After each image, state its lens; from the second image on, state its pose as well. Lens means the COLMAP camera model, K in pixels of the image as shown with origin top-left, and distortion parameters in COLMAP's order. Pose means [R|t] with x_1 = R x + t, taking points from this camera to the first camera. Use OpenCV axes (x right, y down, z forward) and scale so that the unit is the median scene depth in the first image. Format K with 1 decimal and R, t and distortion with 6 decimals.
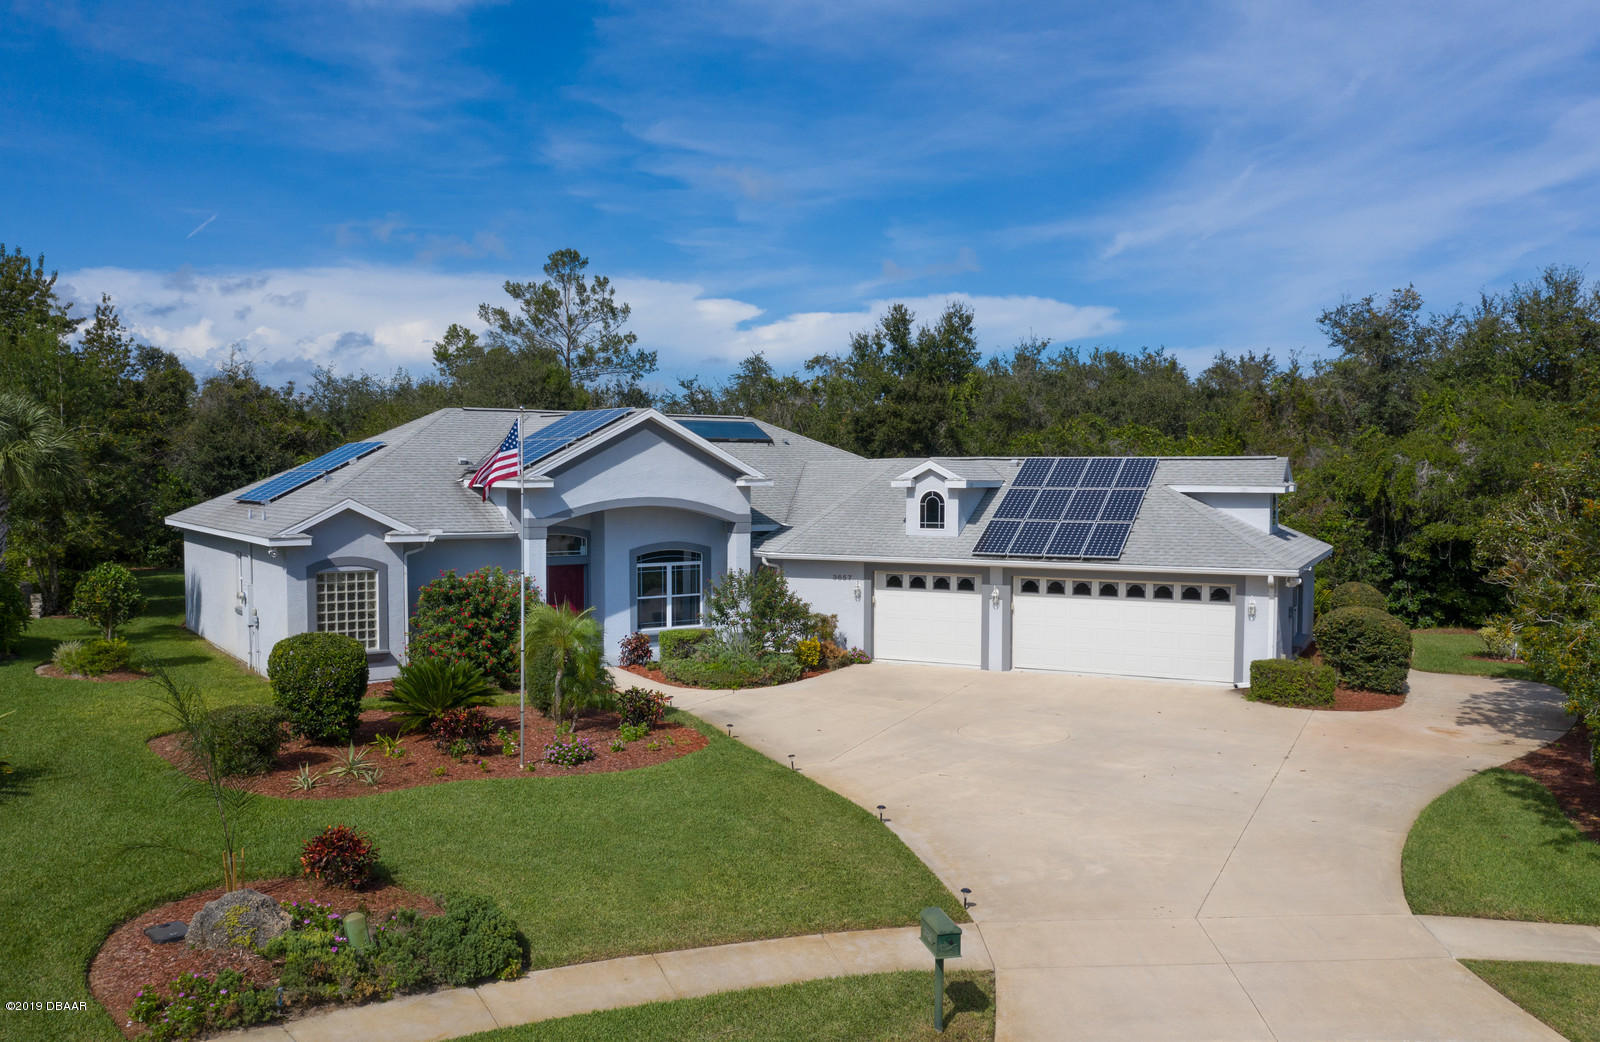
lens RADIAL K [[1332.4, 0, 800.0], [0, 1332.4, 521.0], [0, 0, 1]] dist [0.001141, 0.000453]
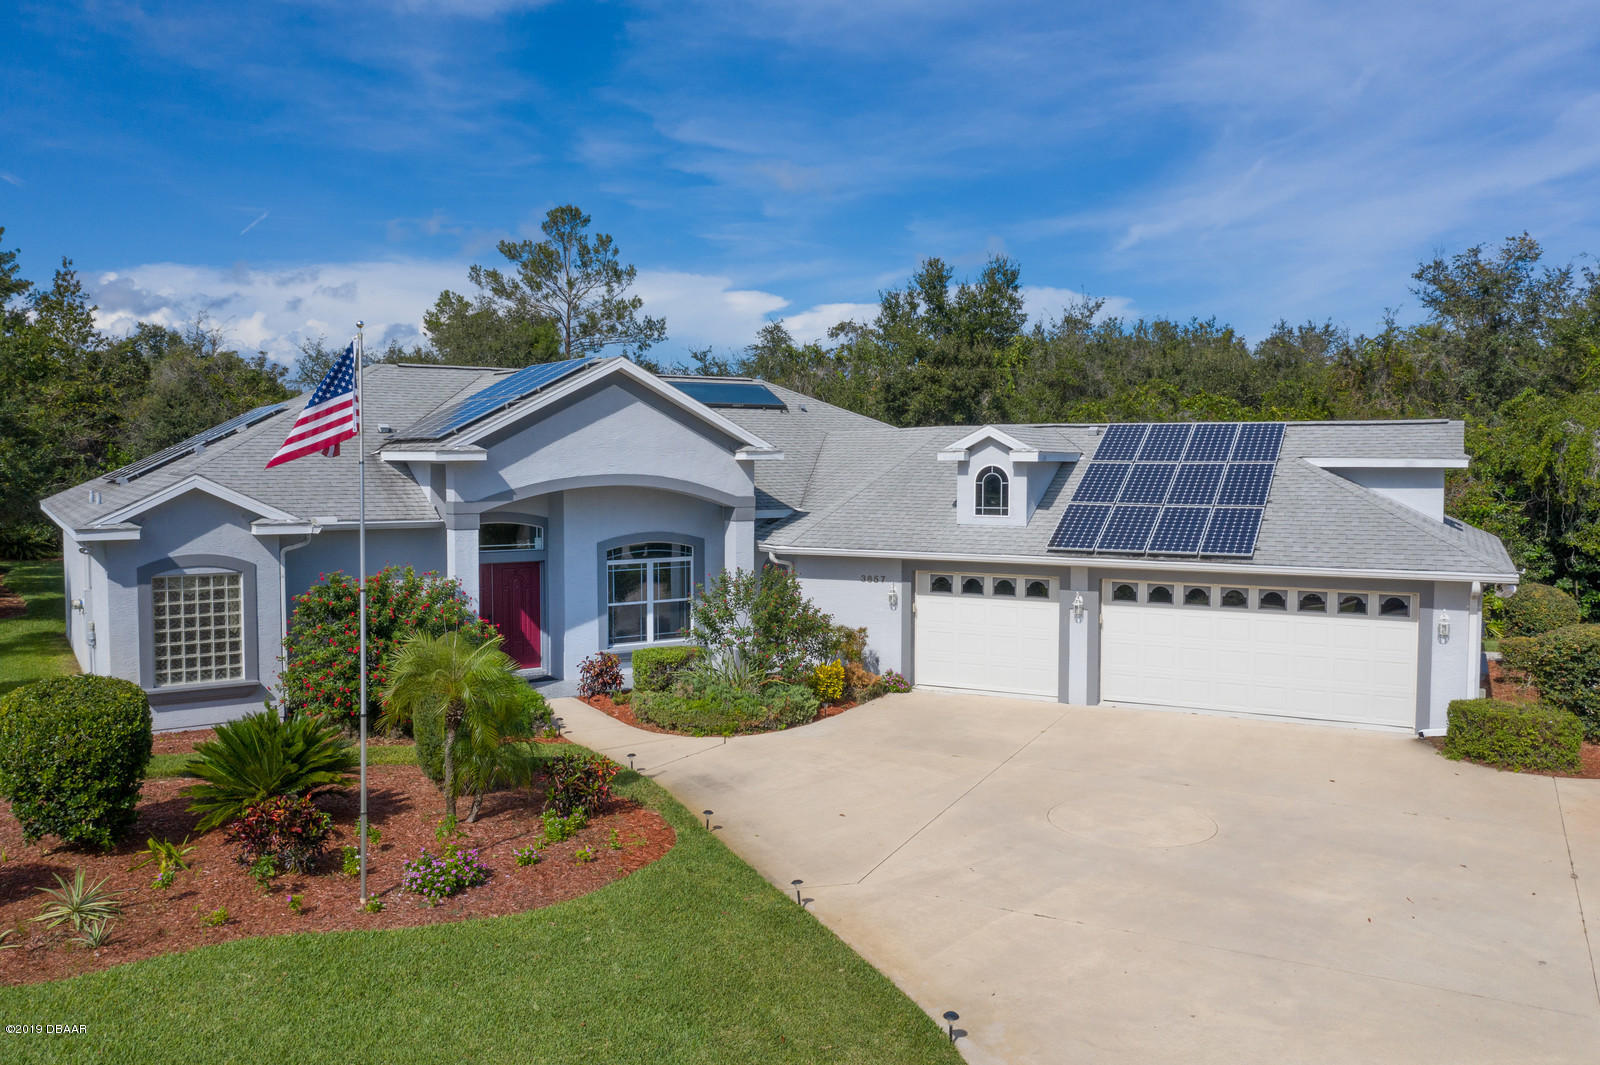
lens RADIAL K [[1276.7, 0, 742.1], [0, 1276.7, 500.5], [0, 0, 1]] dist [-0.130456, 0.211898]
pose [[0.997860, -0.000151, -0.065381, 0.004172], [0.000006, 0.999998, -0.002219, -0.001121], [0.065381, 0.002214, 0.997858, 0.263928]]
